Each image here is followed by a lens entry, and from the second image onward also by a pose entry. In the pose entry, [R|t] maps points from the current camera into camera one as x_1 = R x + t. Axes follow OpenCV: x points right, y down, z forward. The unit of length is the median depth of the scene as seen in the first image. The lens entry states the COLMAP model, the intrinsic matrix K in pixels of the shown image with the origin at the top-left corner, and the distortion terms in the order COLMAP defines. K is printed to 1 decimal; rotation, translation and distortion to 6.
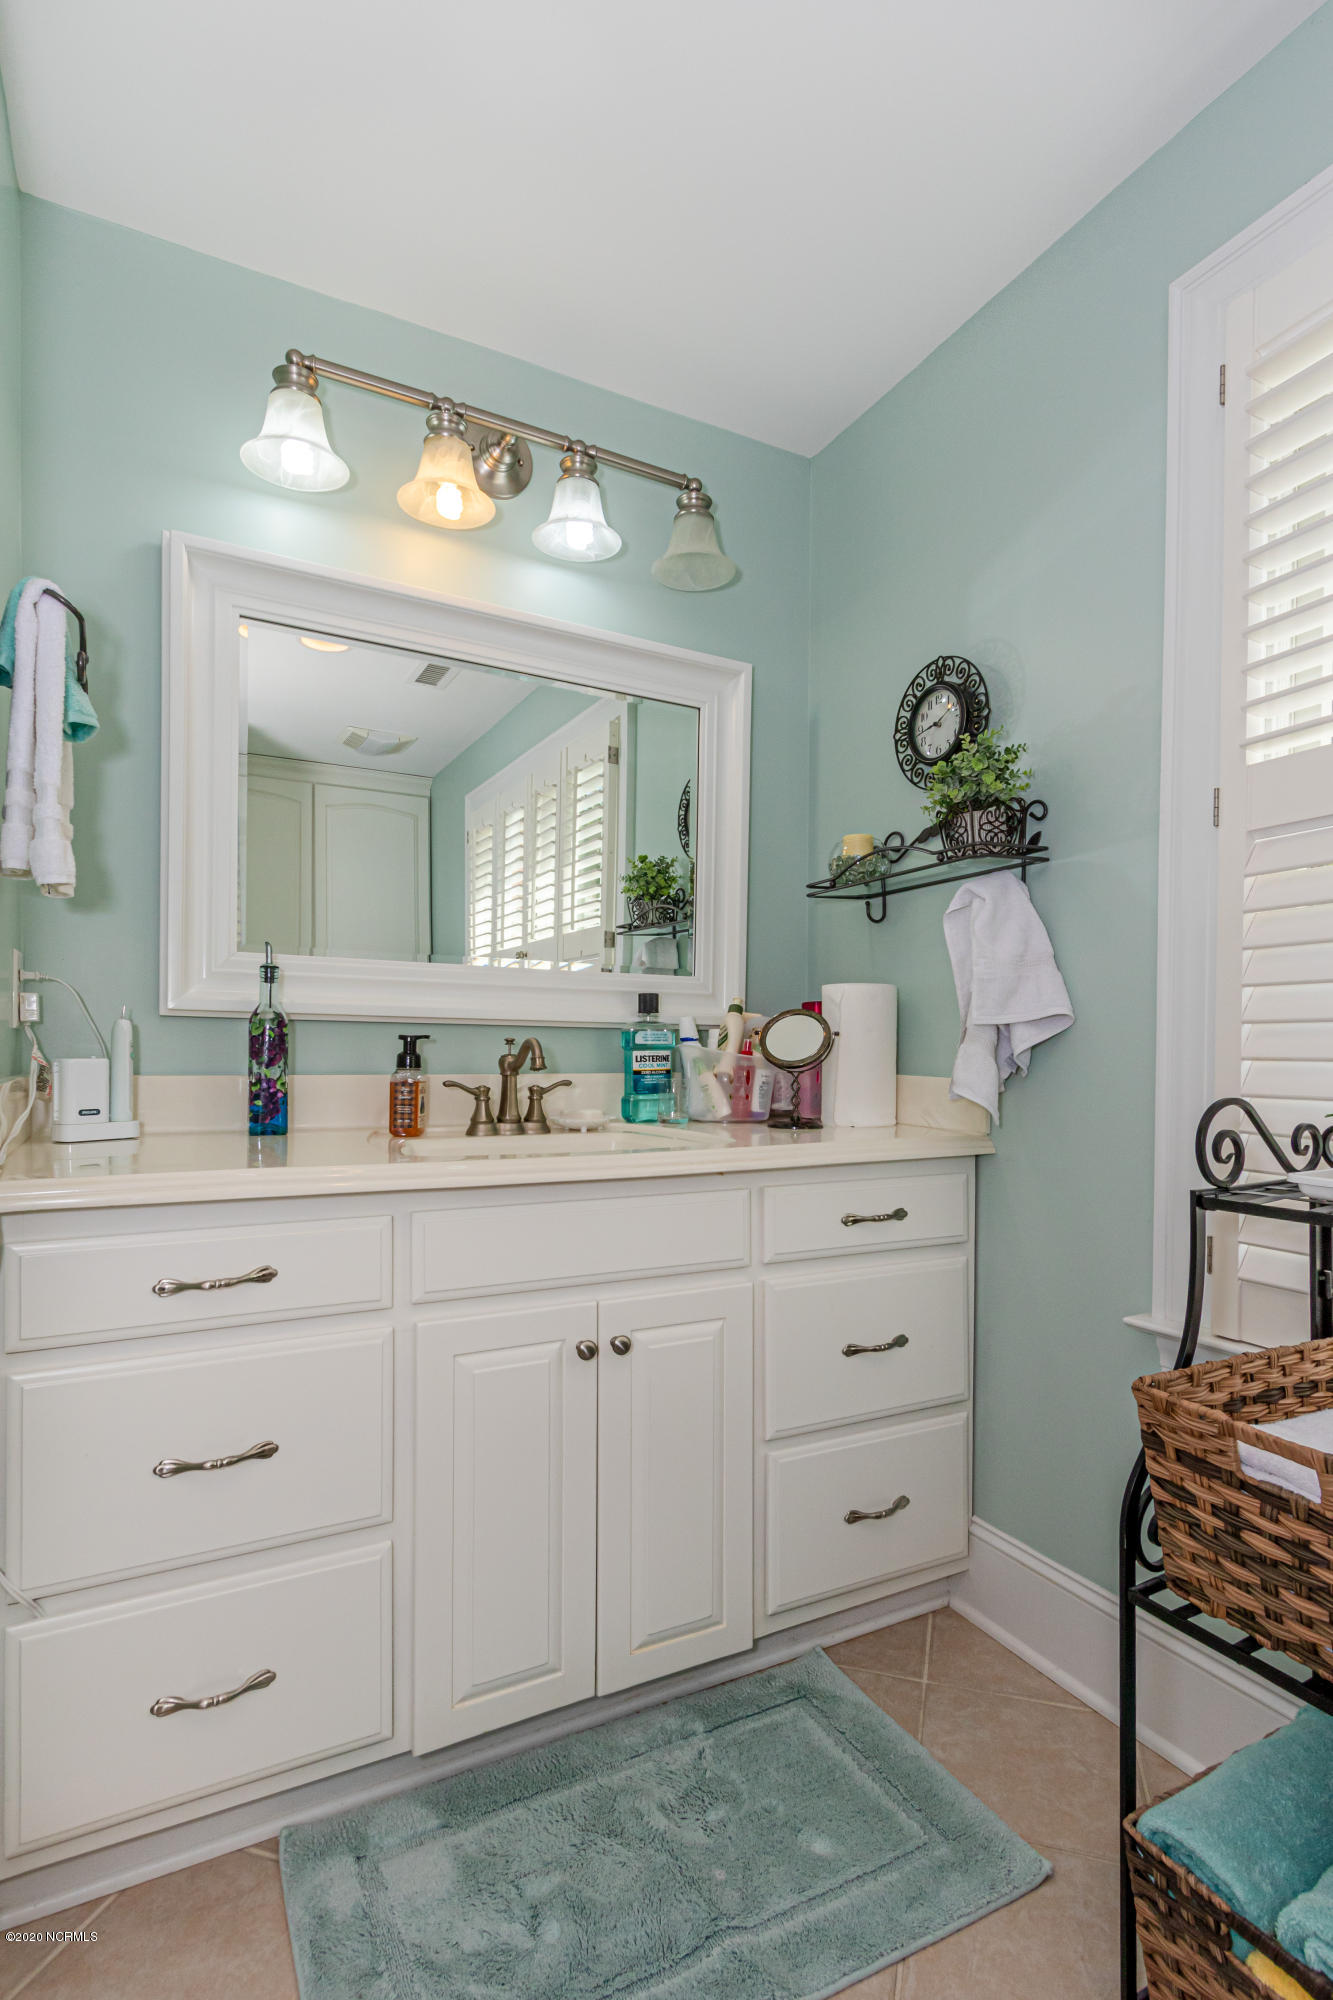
lens RADIAL K [[999.6, 0, 670.6], [0, 999.6, 1056.5], [0, 0, 1]] dist [0.008652, -0.001407]
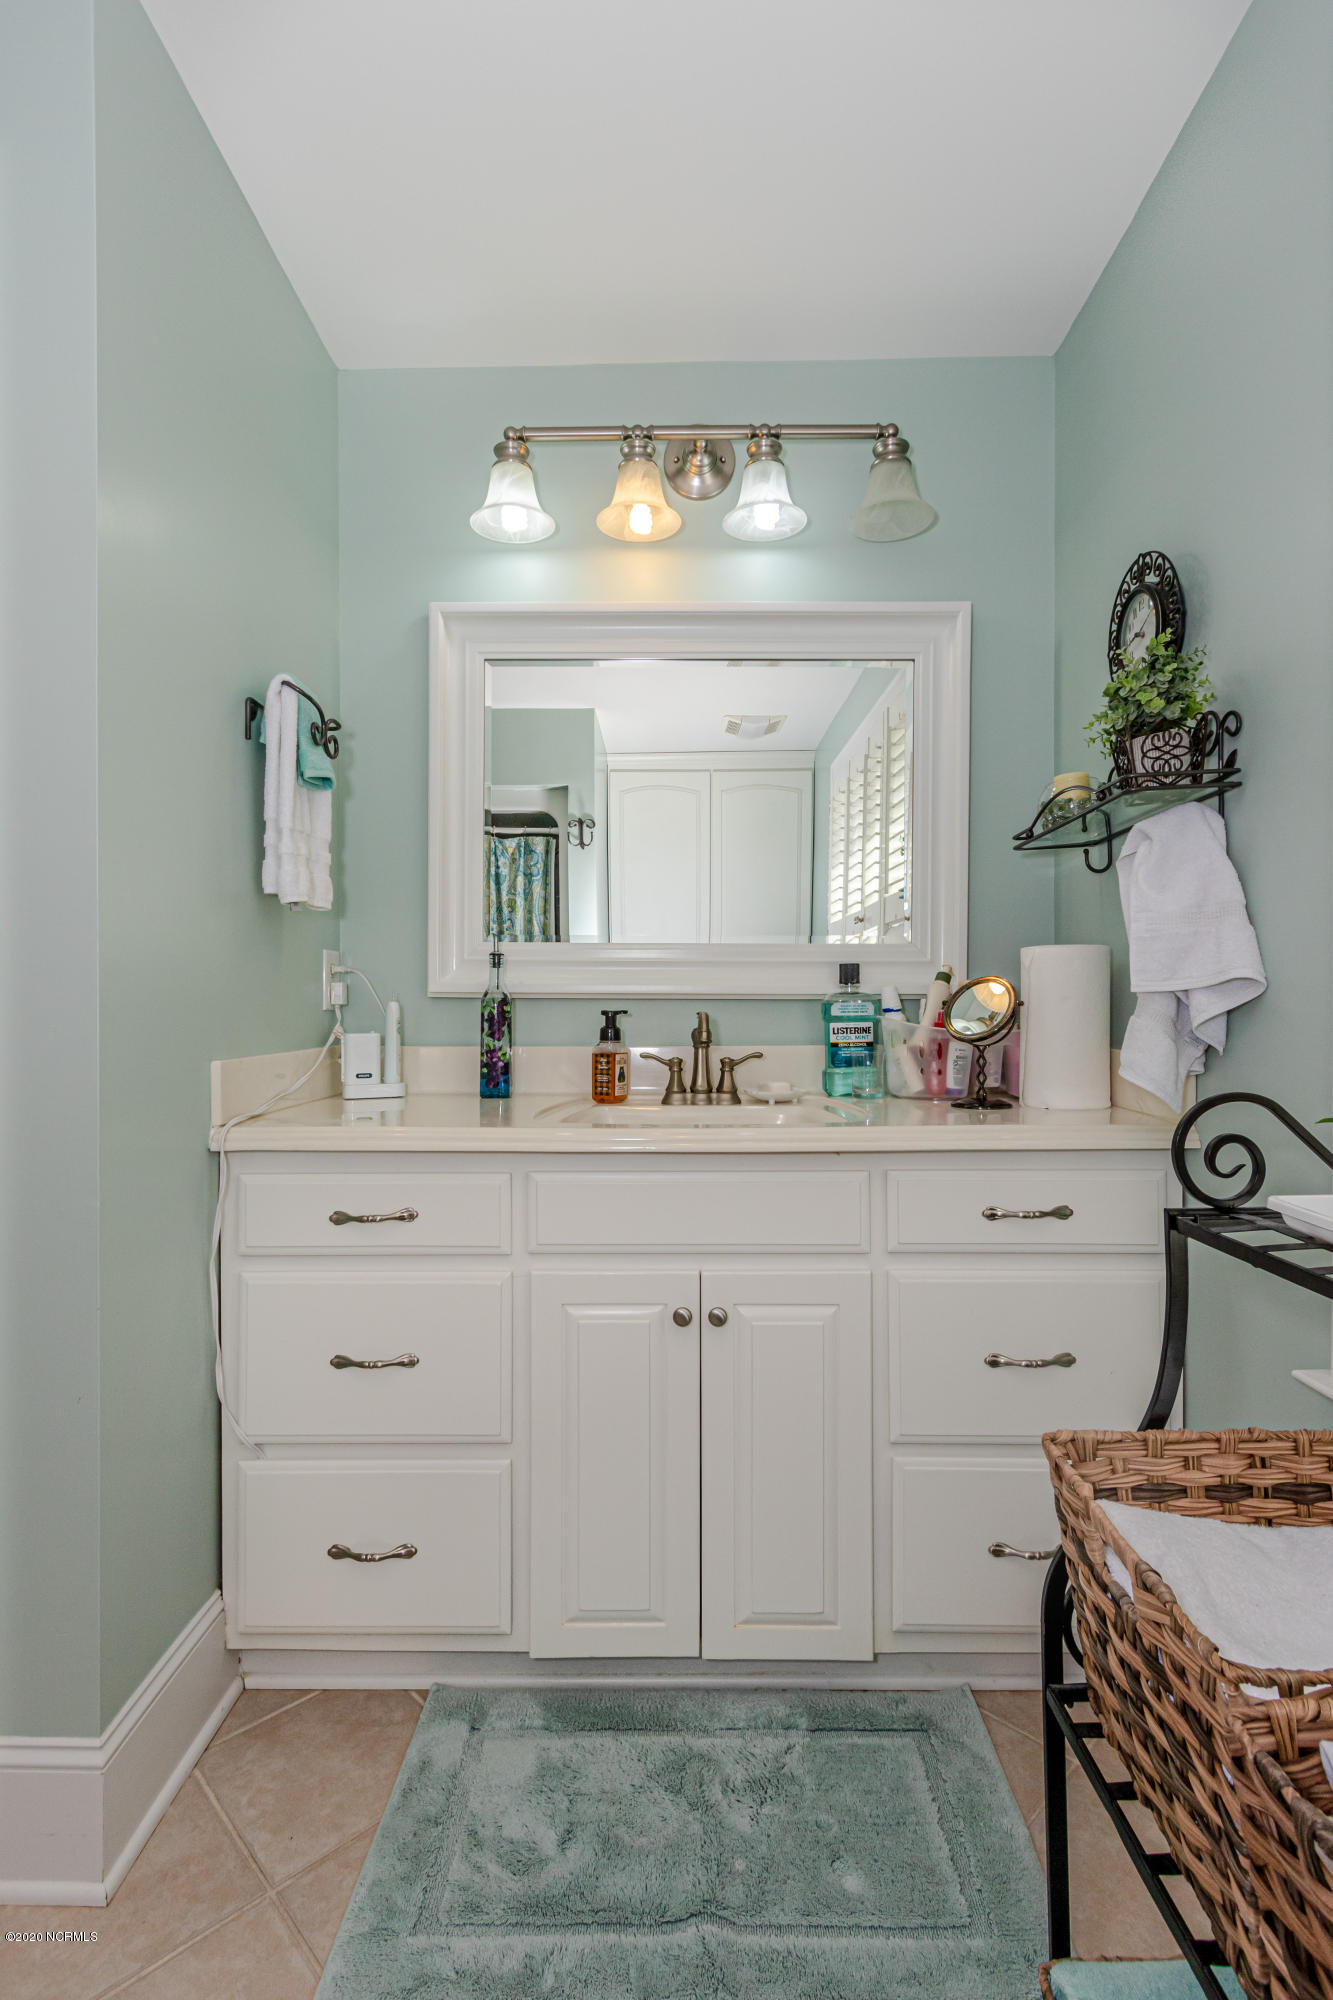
lens RADIAL K [[1007.4, 0, 663.4], [0, 1007.4, 1006.6], [0, 0, 1]] dist [0.002474, -0.001026]
pose [[0.871608, -0.013676, -0.490013, 0.341519], [0.008246, 0.999878, -0.013239, -0.010948], [0.490134, 0.007499, 0.871615, 0.067342]]
